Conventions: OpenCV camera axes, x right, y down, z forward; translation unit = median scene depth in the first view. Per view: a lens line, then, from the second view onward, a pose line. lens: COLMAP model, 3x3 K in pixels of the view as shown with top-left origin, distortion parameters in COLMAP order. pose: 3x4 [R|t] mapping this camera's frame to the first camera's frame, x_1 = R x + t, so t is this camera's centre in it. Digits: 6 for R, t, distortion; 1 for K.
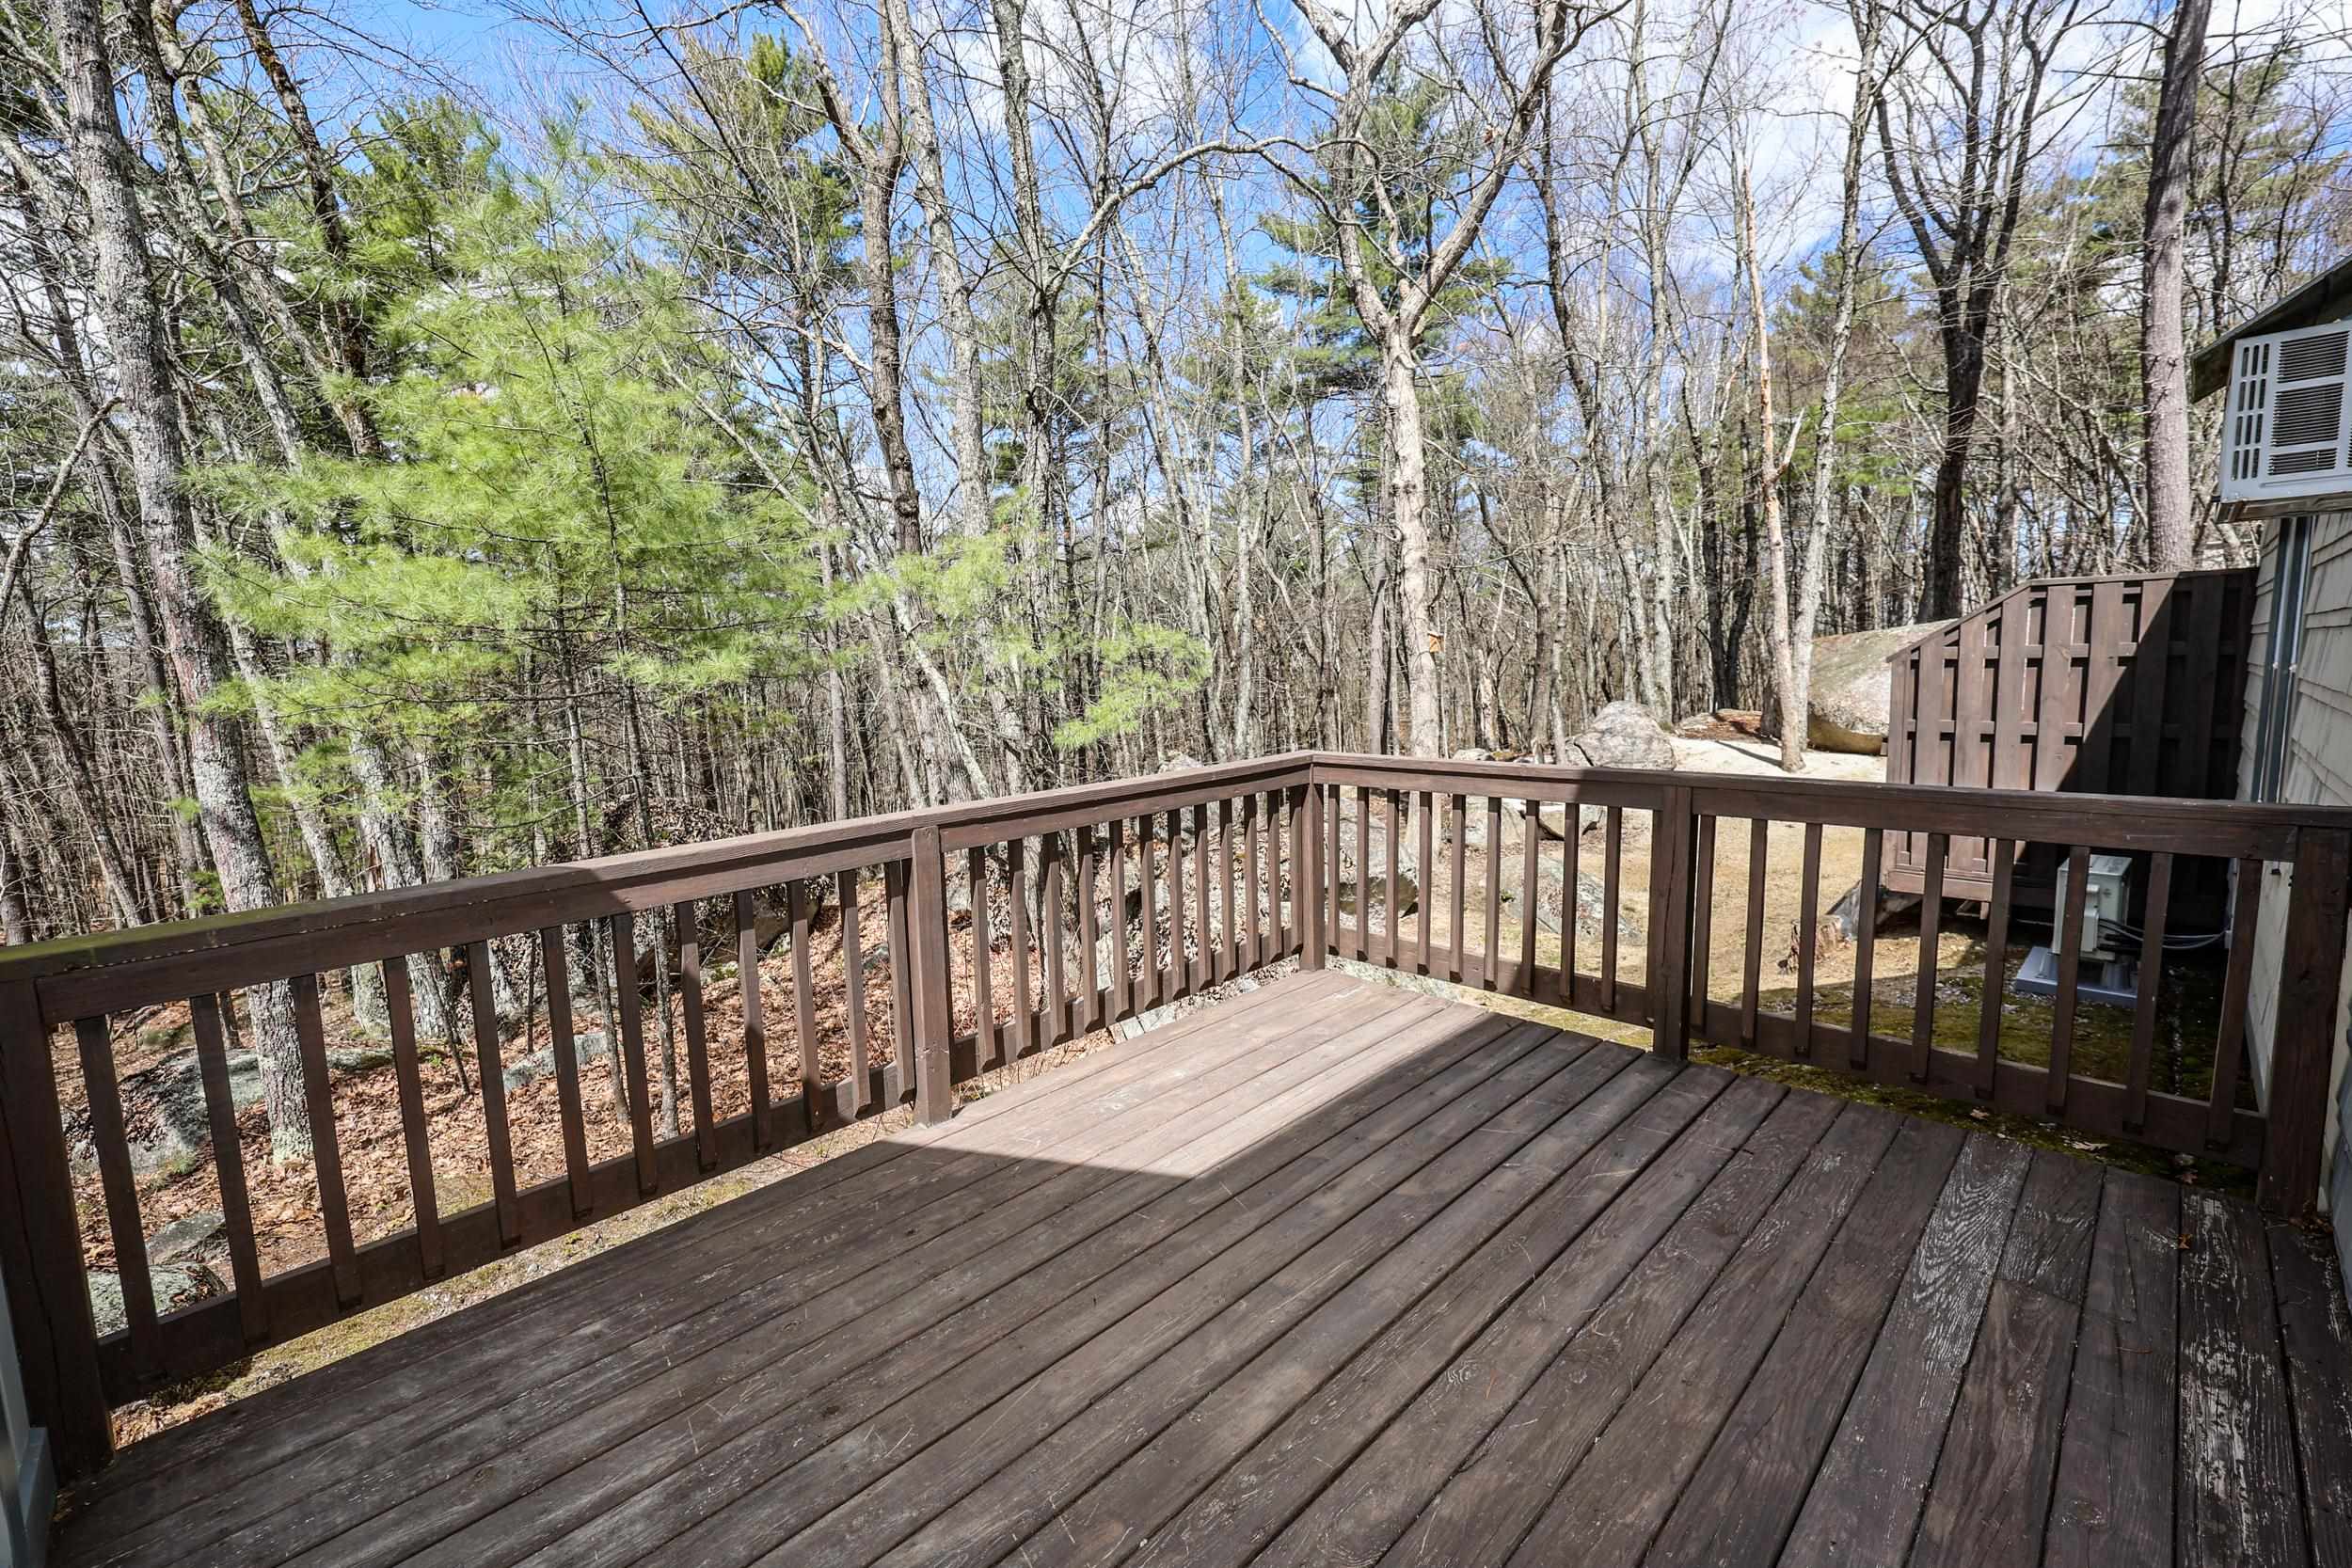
lens RADIAL K [[992.7, 0, 1161.1], [0, 992.7, 778.1], [0, 0, 1]] dist [0.003221, -0.001415]
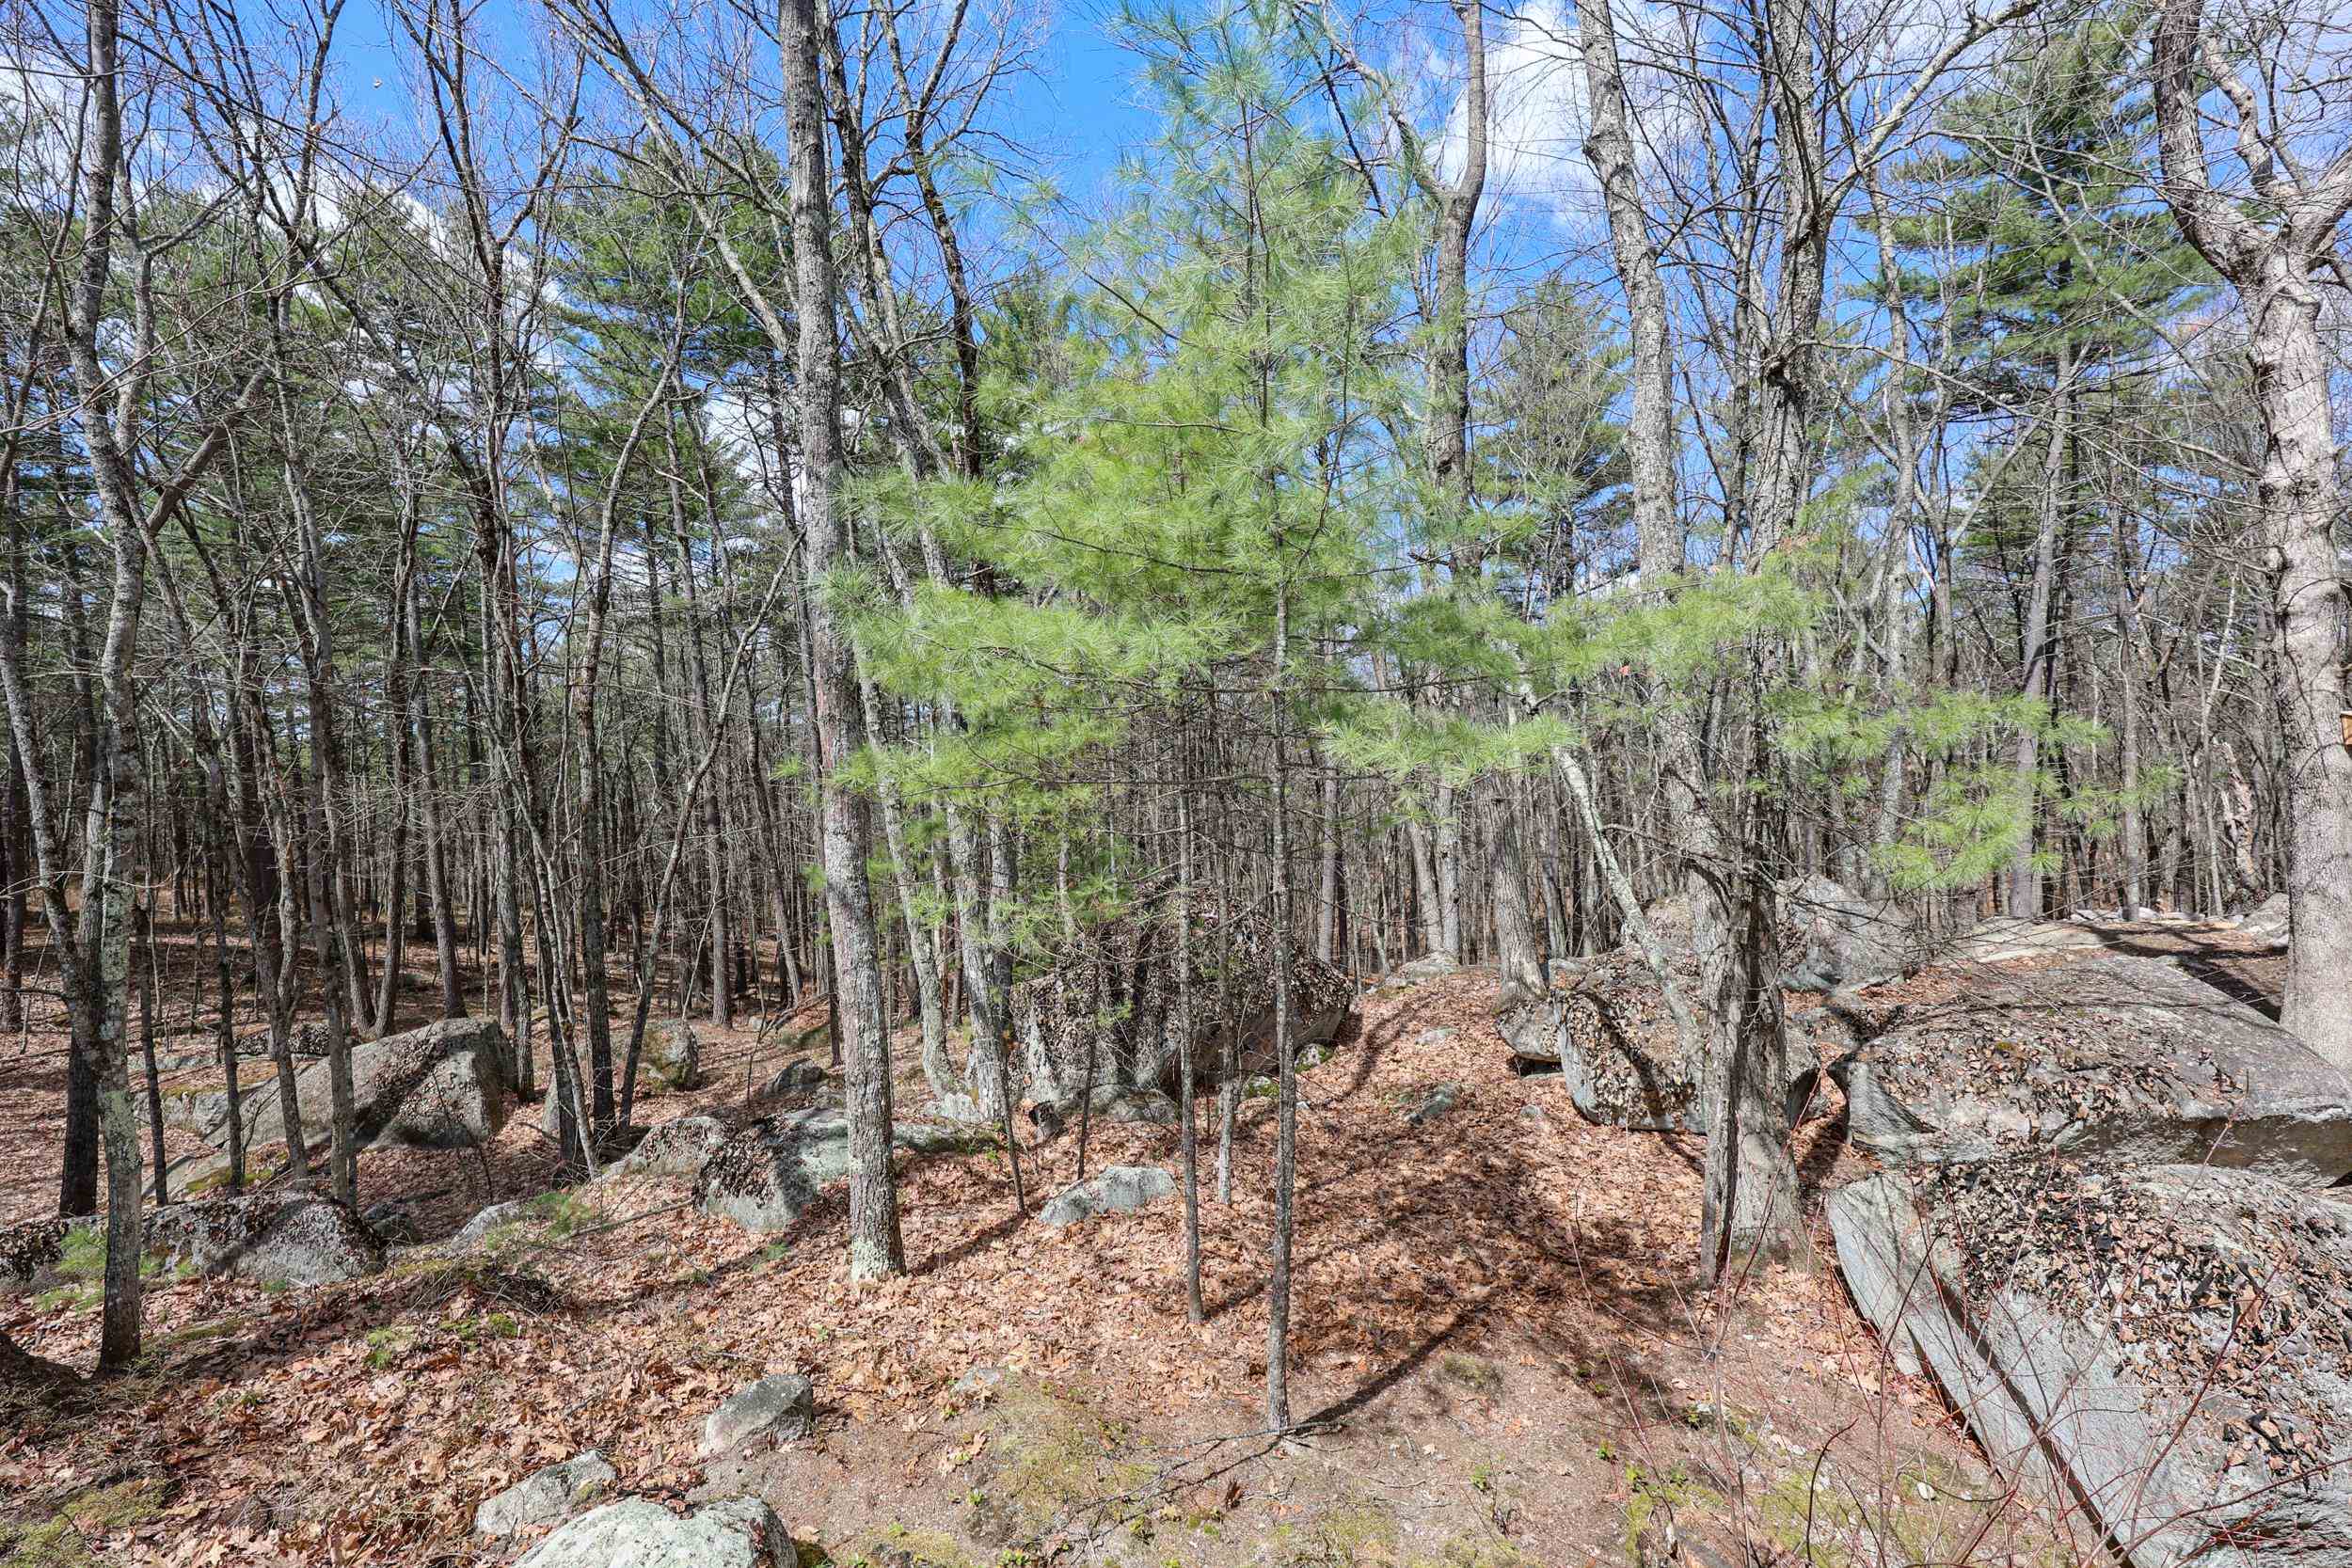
lens RADIAL K [[992.7, 0, 1161.1], [0, 992.7, 778.1], [0, 0, 1]] dist [0.003221, -0.001415]
pose [[0.897668, 0.031038, -0.439578, -0.211477], [-0.067585, 0.995412, -0.067732, -0.021797], [0.435459, 0.090509, 0.895647, 0.224056]]
